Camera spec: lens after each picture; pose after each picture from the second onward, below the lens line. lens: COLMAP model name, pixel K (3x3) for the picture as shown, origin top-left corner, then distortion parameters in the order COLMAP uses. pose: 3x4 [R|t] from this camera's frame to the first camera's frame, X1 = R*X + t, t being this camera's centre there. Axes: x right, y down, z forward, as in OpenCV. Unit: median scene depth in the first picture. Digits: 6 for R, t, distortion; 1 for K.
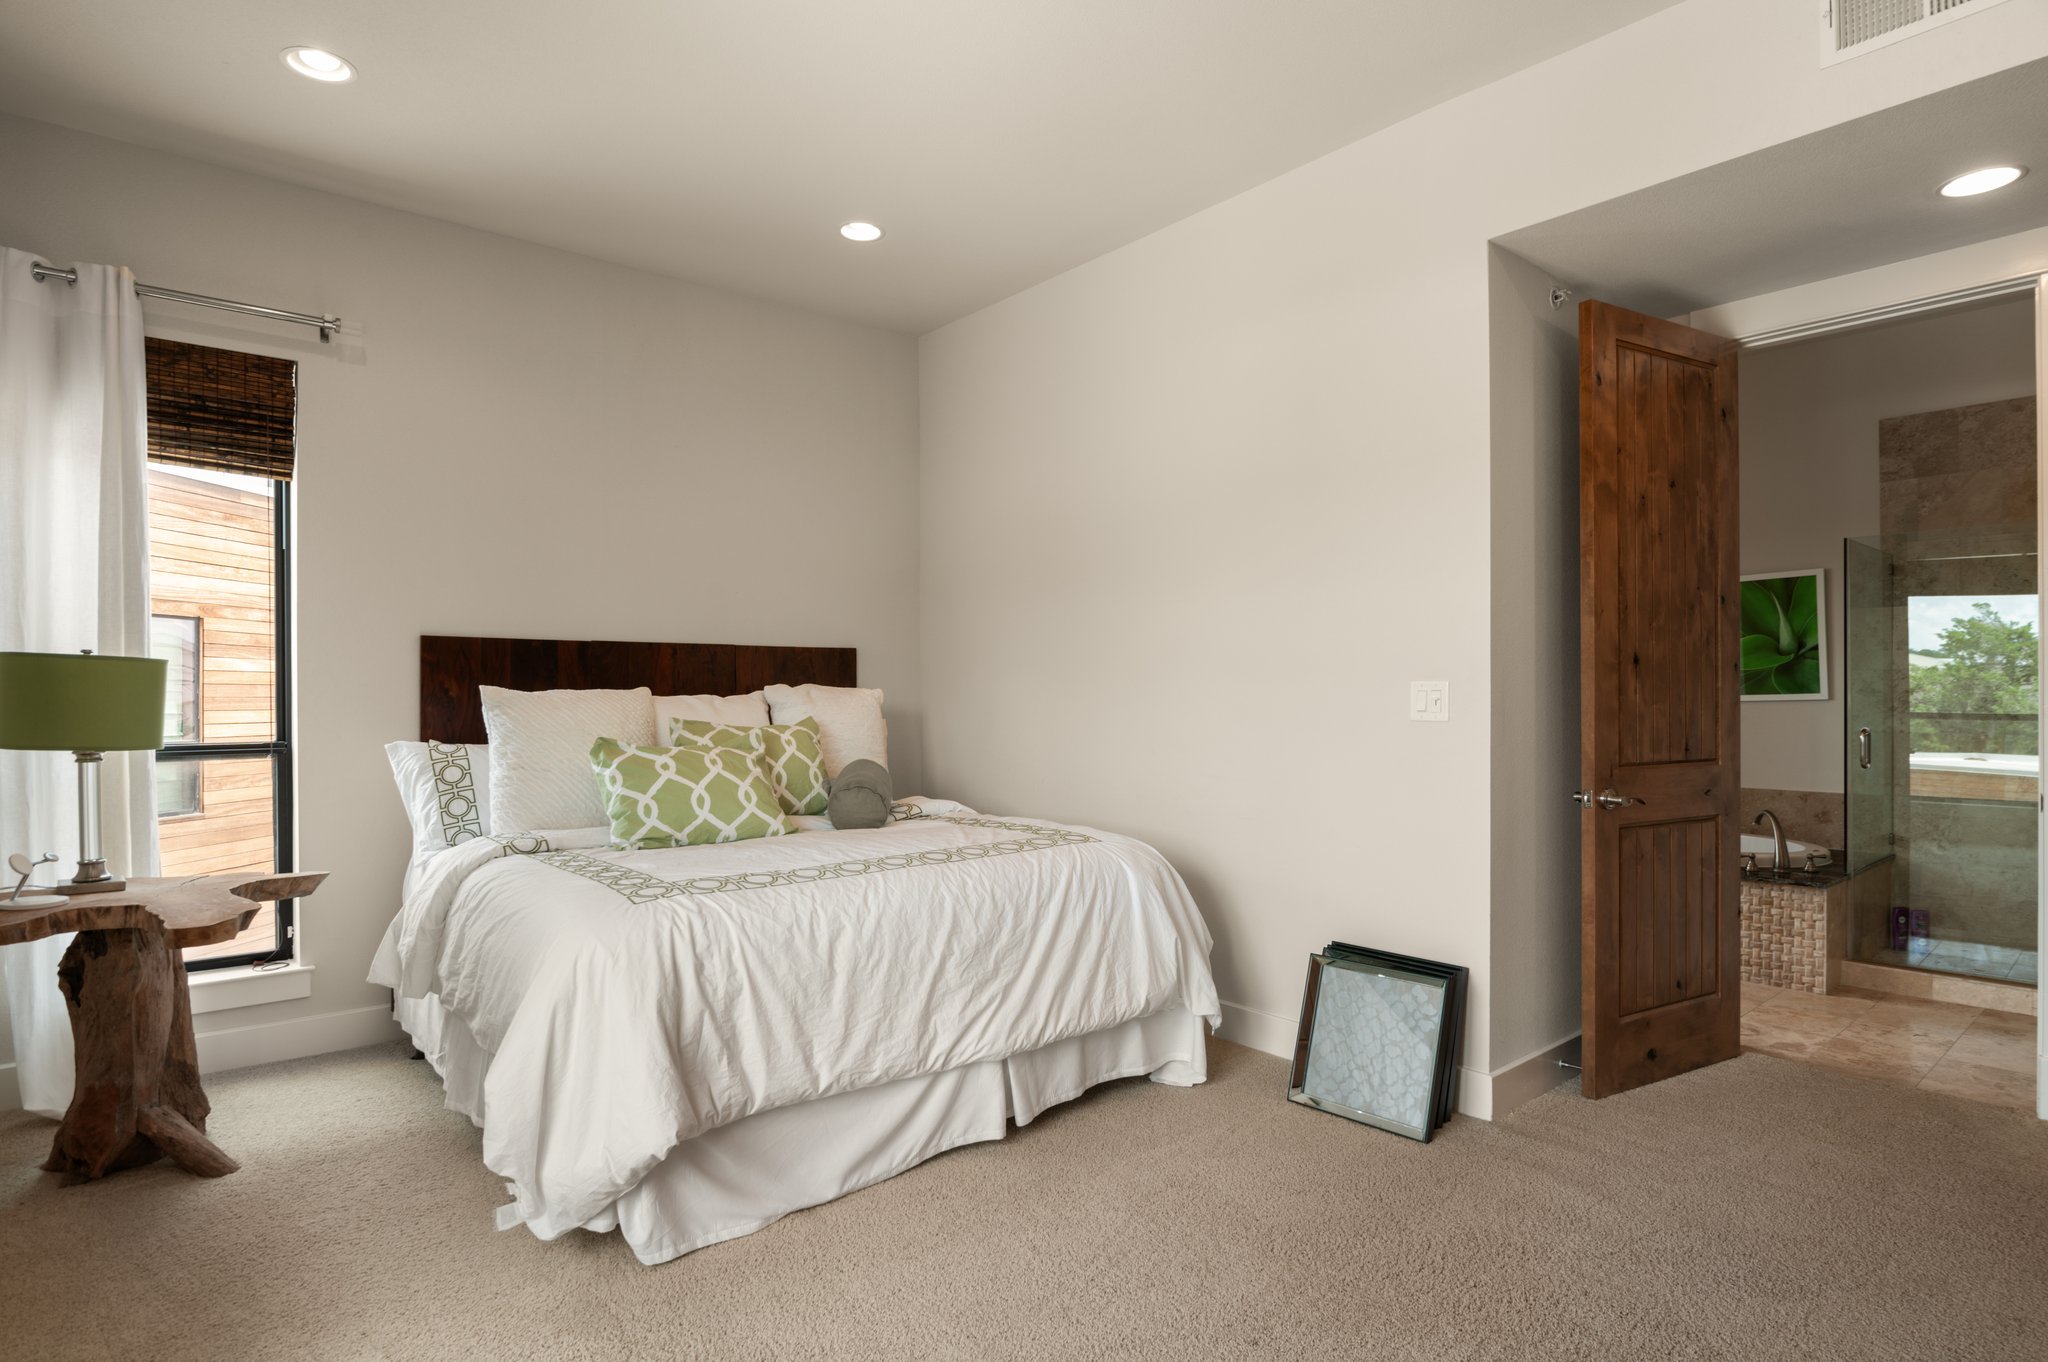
lens RADIAL K [[1063.5, 0, 1024.0], [0, 1063.5, 681.0], [0, 0, 1]] dist [-0.020168, 0.000117]
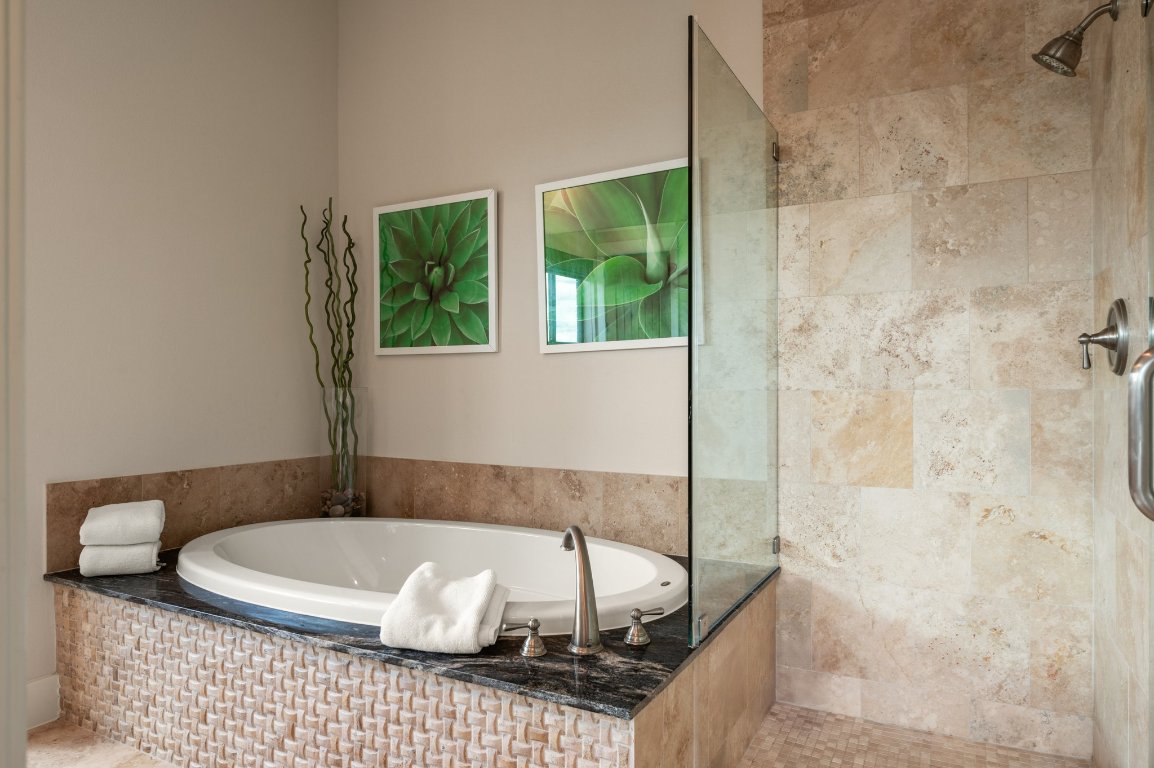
lens RADIAL K [[720.5, 0, 577.0], [0, 720.5, 384.0], [0, 0, 1]] dist [-0.003363, -0.000628]
pose [[0.927935, 0.002595, 0.372734, 0.531635], [-0.001200, 0.999991, -0.003974, 0.047262], [-0.372741, 0.003240, 0.927930, 0.612344]]
